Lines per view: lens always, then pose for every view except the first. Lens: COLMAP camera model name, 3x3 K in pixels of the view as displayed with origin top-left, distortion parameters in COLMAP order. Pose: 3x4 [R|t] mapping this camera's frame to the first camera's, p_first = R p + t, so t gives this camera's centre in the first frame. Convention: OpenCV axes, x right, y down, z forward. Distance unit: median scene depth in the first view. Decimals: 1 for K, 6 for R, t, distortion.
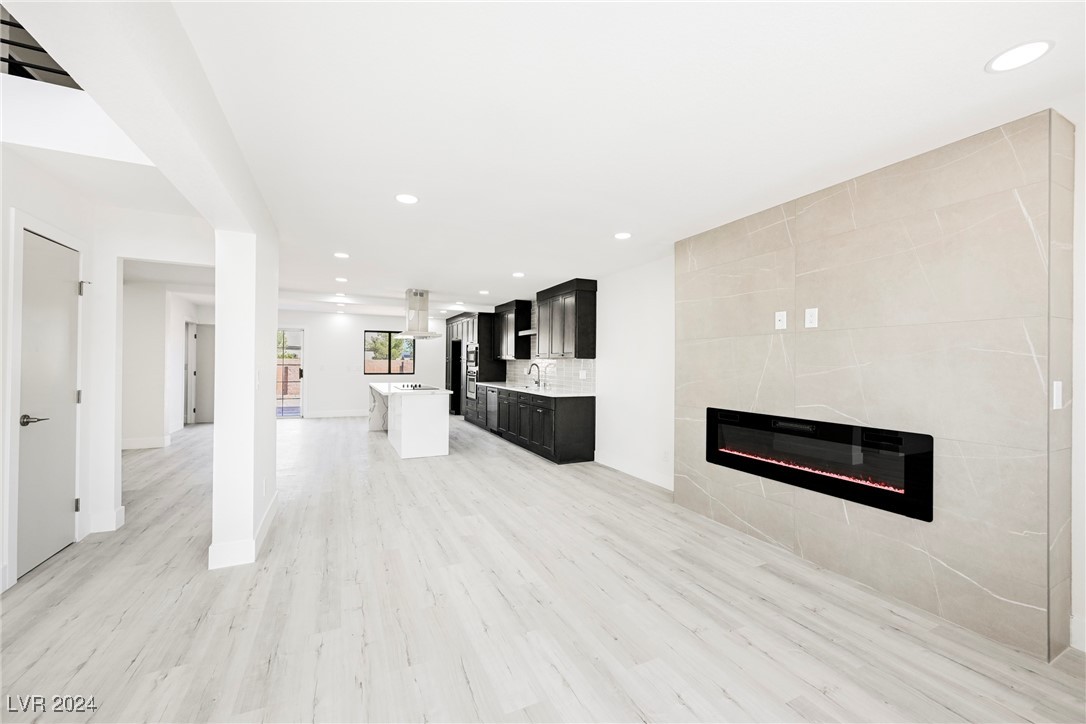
lens RADIAL K [[423.4, 0, 543.0], [0, 423.4, 362.0], [0, 0, 1]] dist [-0.001295, -0.000217]
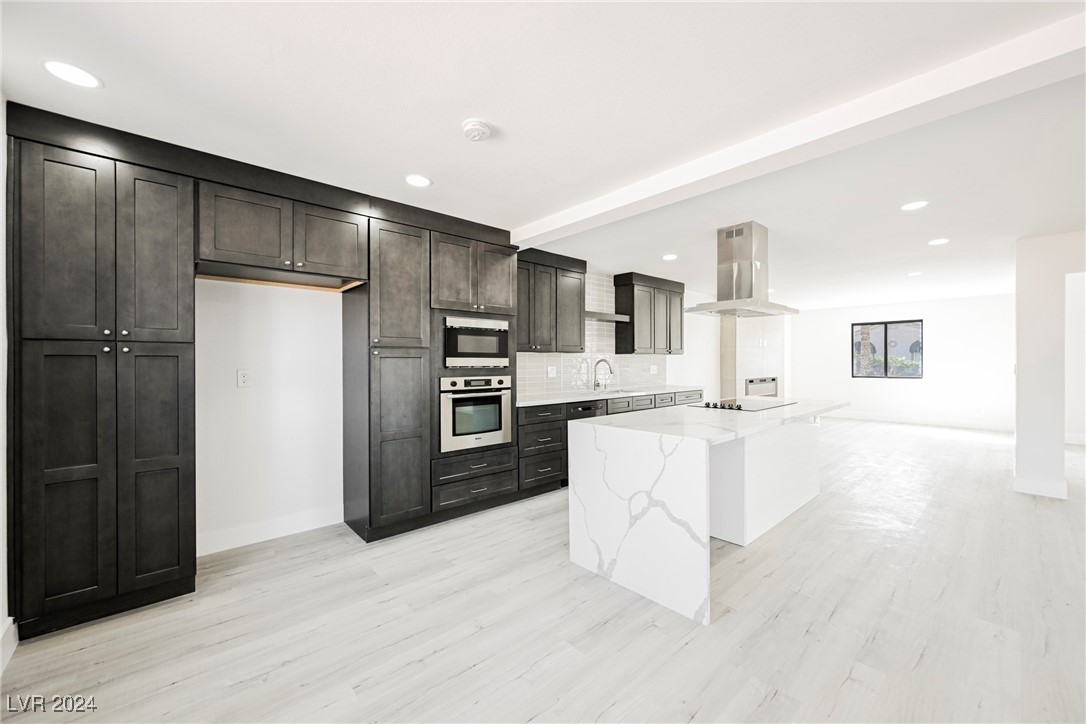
lens RADIAL K [[419.0, 0, 539.9], [0, 419.0, 362.6], [0, 0, 1]] dist [-0.001712, -0.000085]
pose [[-0.284192, -0.007699, 0.958737, -1.553029], [-0.001742, 0.999970, 0.007514, 0.011959], [-0.958766, 0.000466, -0.284197, 3.004438]]
